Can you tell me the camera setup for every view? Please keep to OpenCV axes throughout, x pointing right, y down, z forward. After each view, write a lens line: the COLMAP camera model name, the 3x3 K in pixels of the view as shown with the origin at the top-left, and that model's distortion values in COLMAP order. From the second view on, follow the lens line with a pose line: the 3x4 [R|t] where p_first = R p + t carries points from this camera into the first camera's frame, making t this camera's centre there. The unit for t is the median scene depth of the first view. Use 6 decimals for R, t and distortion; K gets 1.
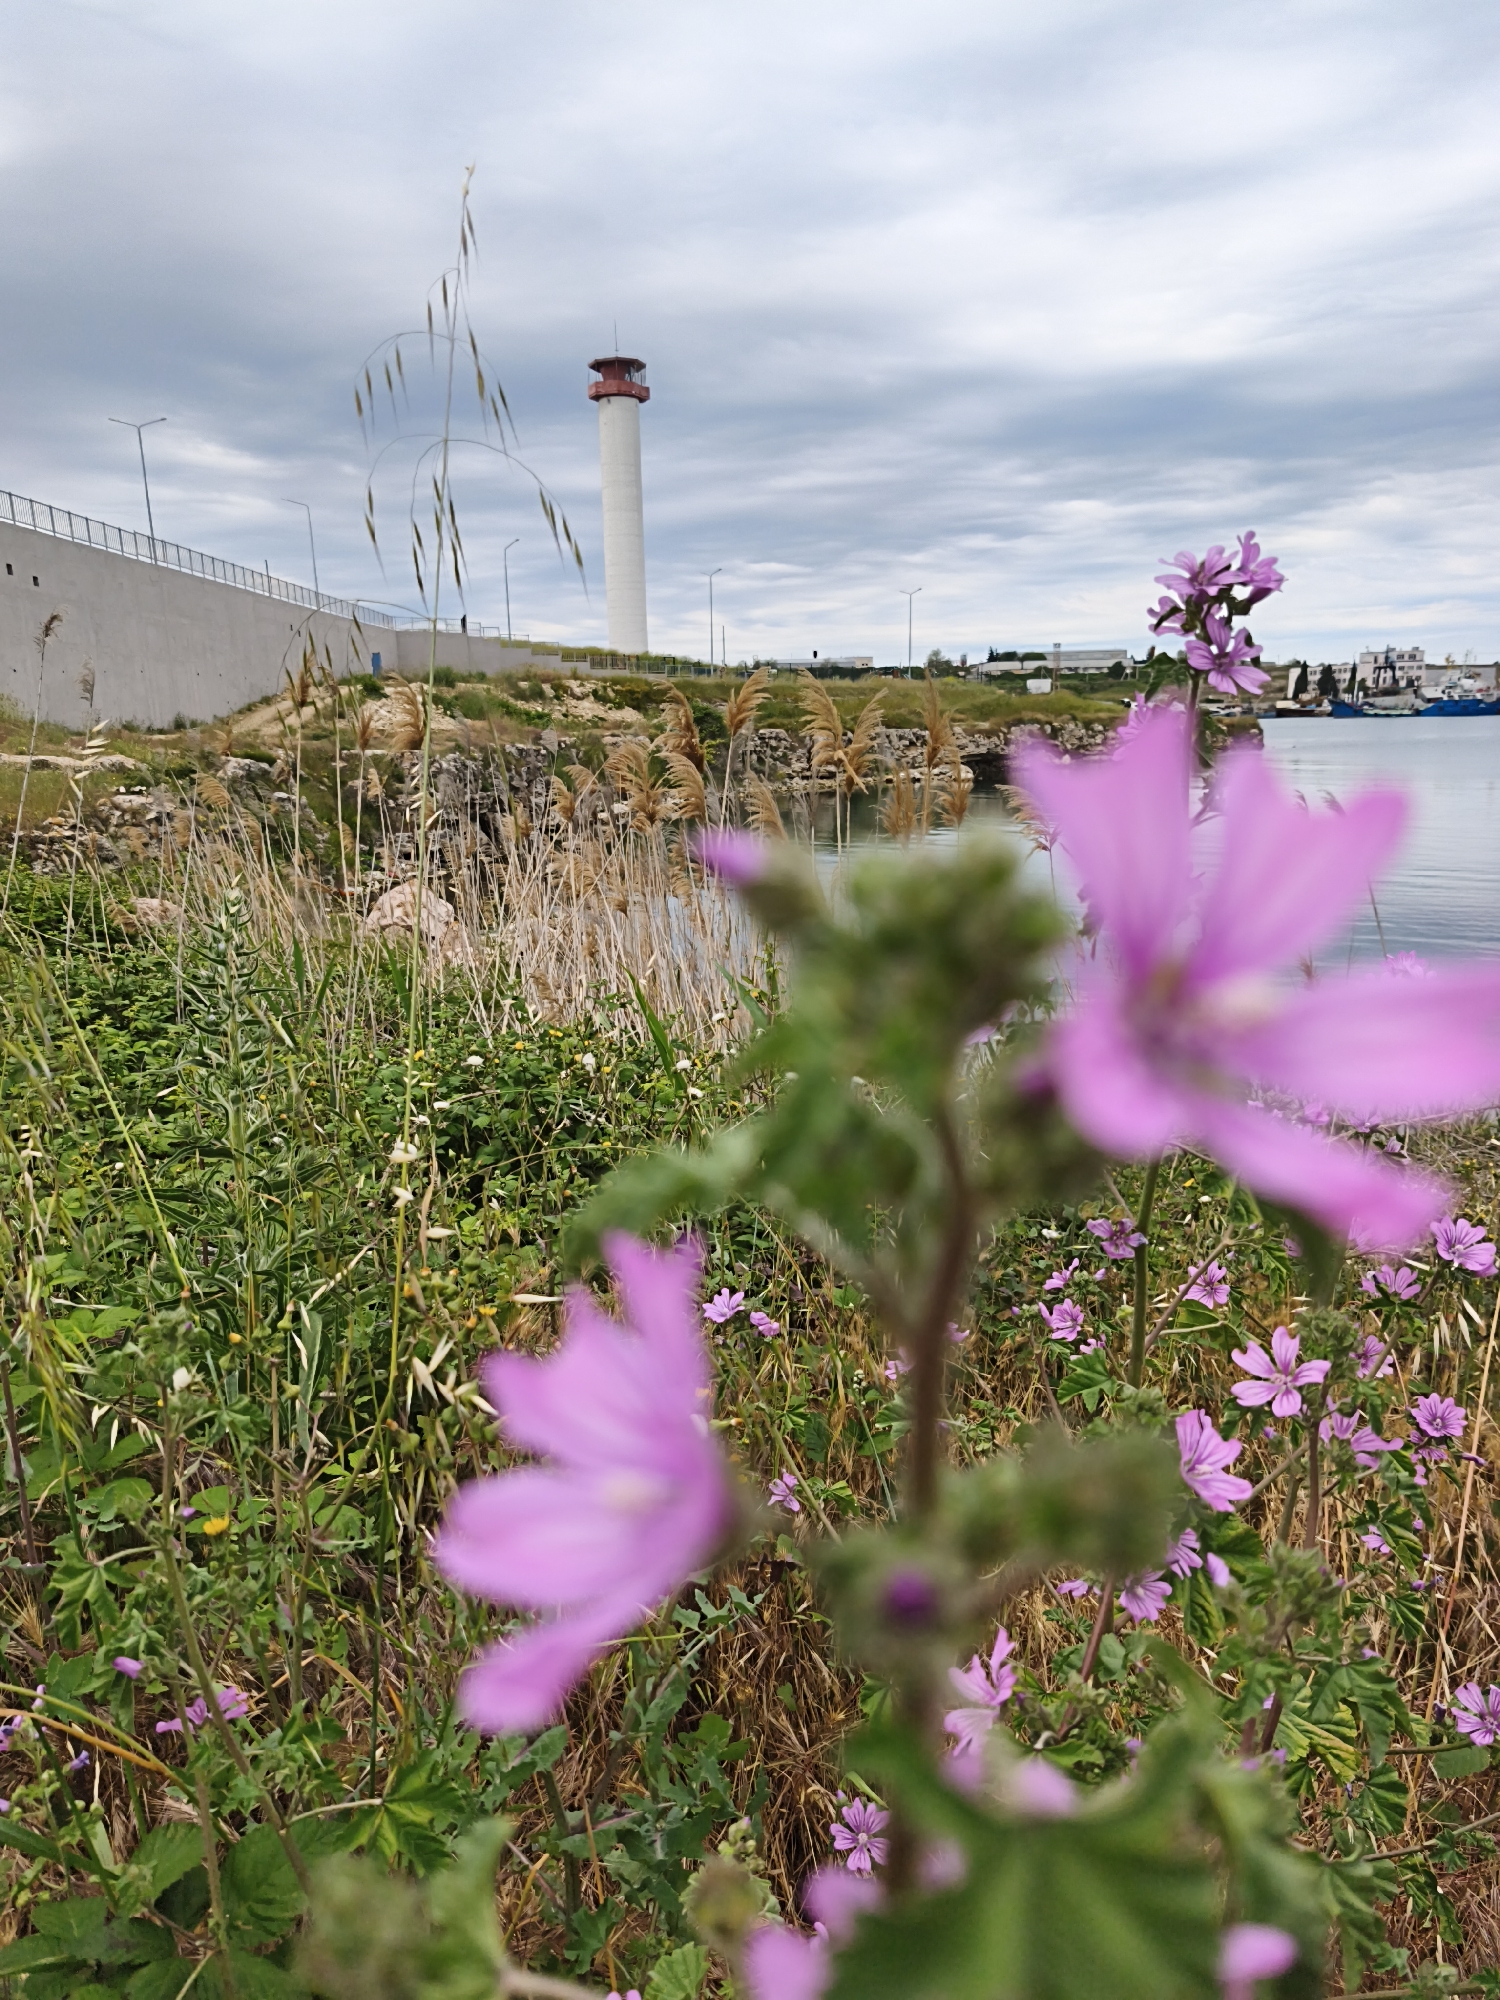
lens RADIAL K [[1274.0, 0, 750.0], [0, 1274.0, 1000.0], [0, 0, 1]] dist [0.010681, 0.000892]
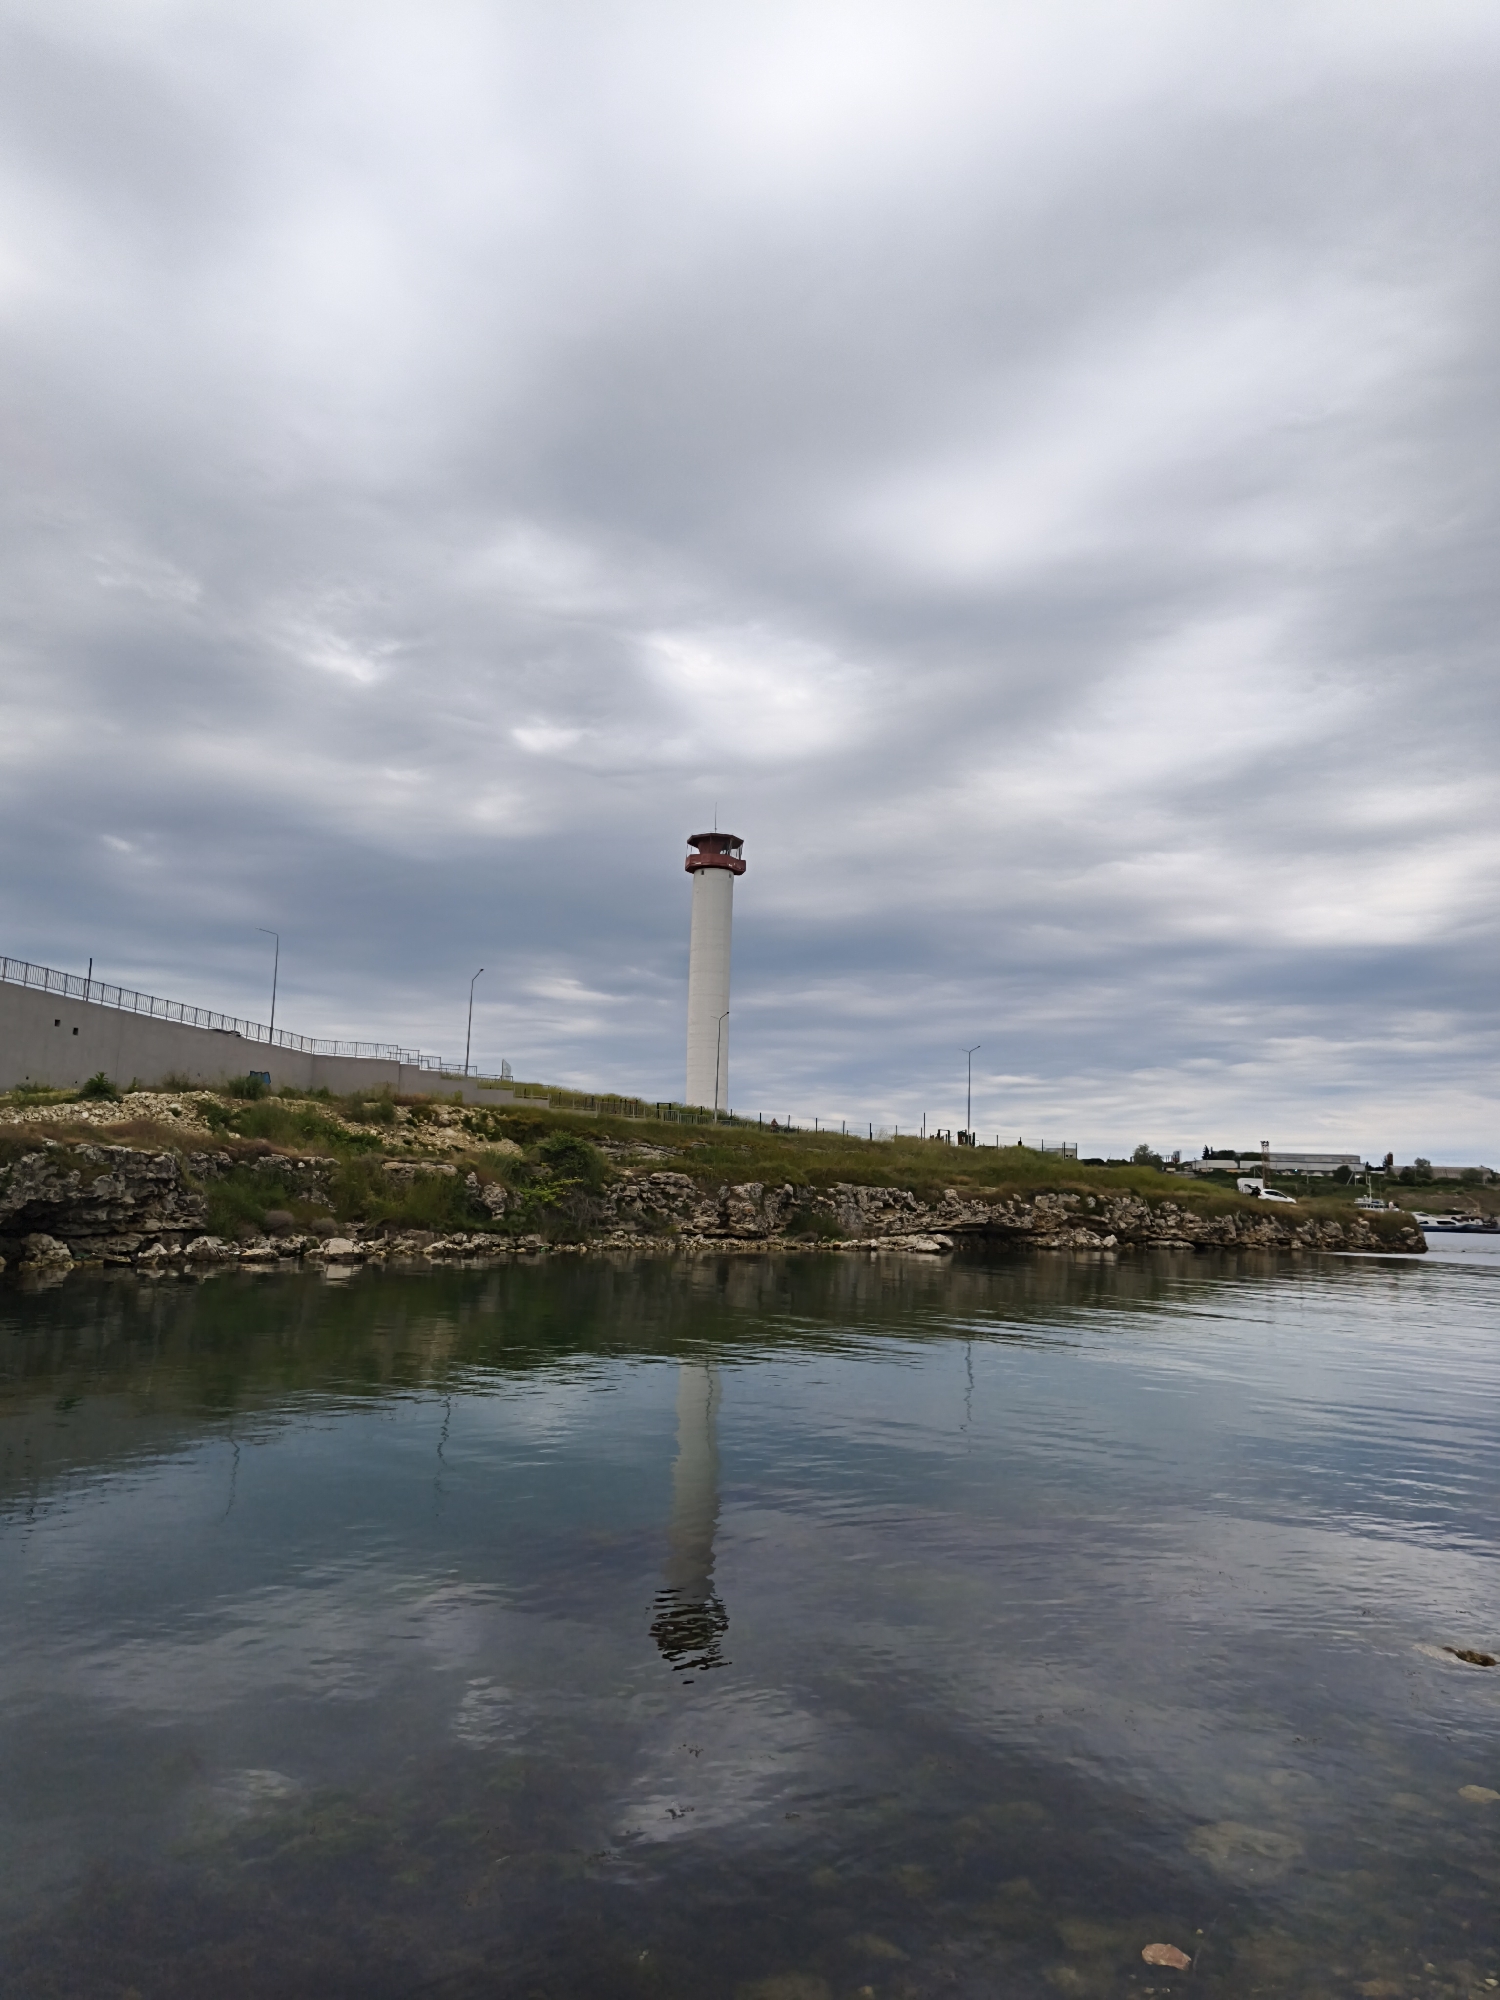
lens RADIAL K [[1274.0, 0, 750.0], [0, 1274.0, 1000.0], [0, 0, 1]] dist [0.010681, 0.000892]
pose [[0.985934, 0.025323, -0.165206, 0.090288], [-0.083652, 0.930506, -0.356597, -0.013481], [0.144695, 0.365400, 0.919536, 0.099797]]
